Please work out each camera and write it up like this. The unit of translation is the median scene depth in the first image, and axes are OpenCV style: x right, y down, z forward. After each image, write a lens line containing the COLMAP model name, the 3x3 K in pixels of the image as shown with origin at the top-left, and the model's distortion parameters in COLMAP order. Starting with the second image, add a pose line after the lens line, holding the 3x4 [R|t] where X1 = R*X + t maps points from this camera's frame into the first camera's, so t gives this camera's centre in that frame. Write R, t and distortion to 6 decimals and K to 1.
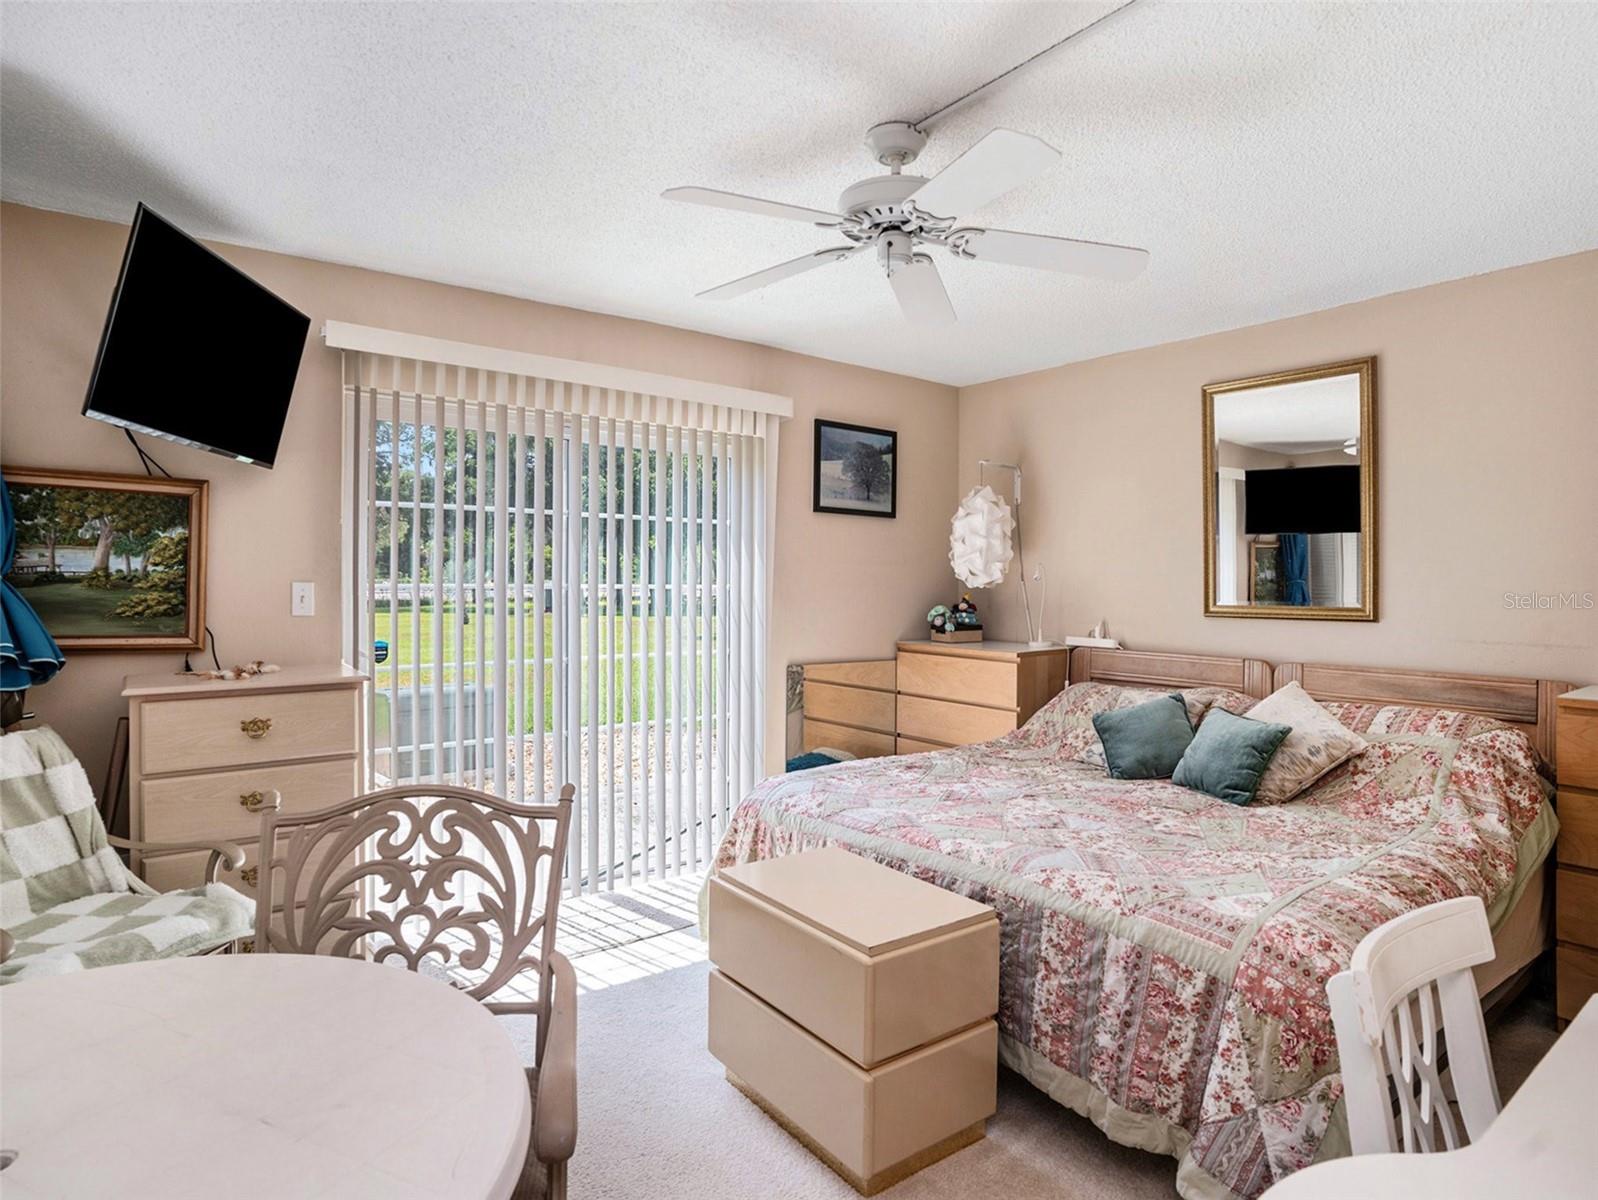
lens RADIAL K [[901.8, 0, 805.1], [0, 901.8, 588.8], [0, 0, 1]] dist [-0.046550, 0.016994]
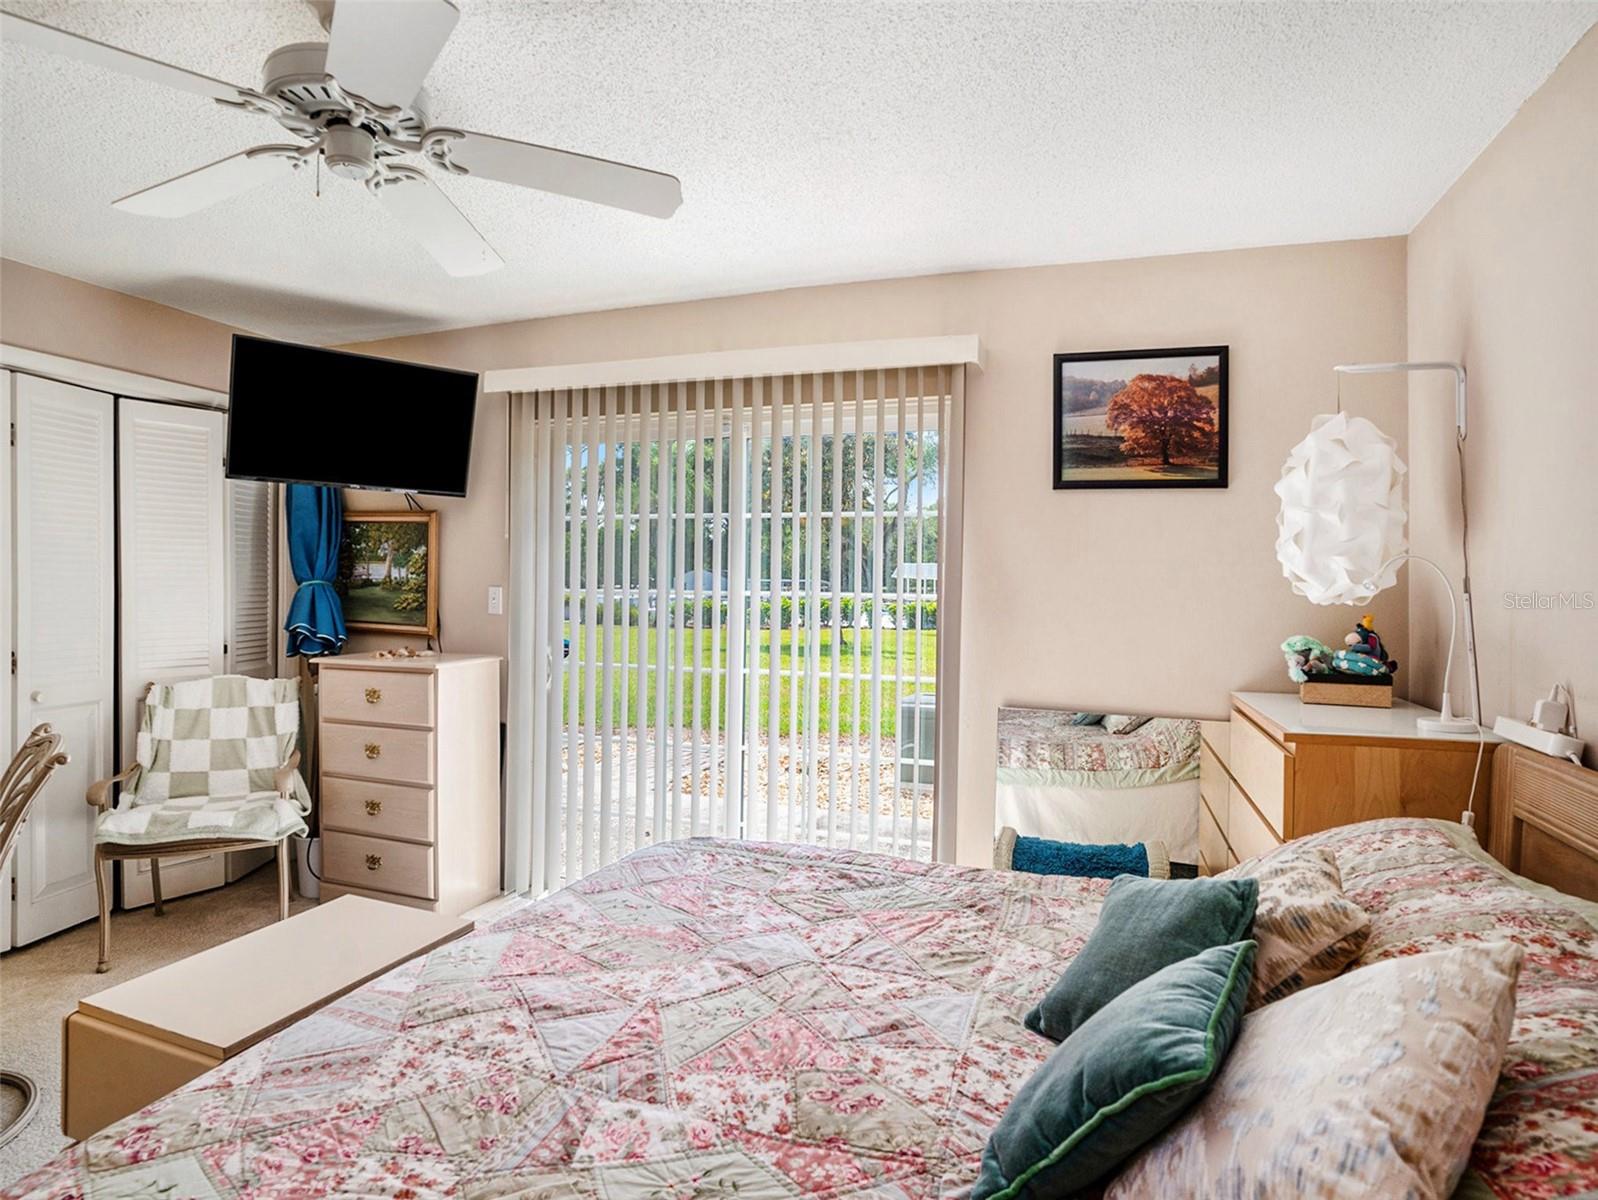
lens RADIAL K [[901.8, 0, 799.8], [0, 901.8, 574.1], [0, 0, 1]] dist [-0.046550, 0.016994]
pose [[0.534557, -0.009592, -0.845078, 0.777120], [-0.014376, 0.999688, -0.020441, -0.006112], [0.845010, 0.023076, 0.534252, 0.752916]]
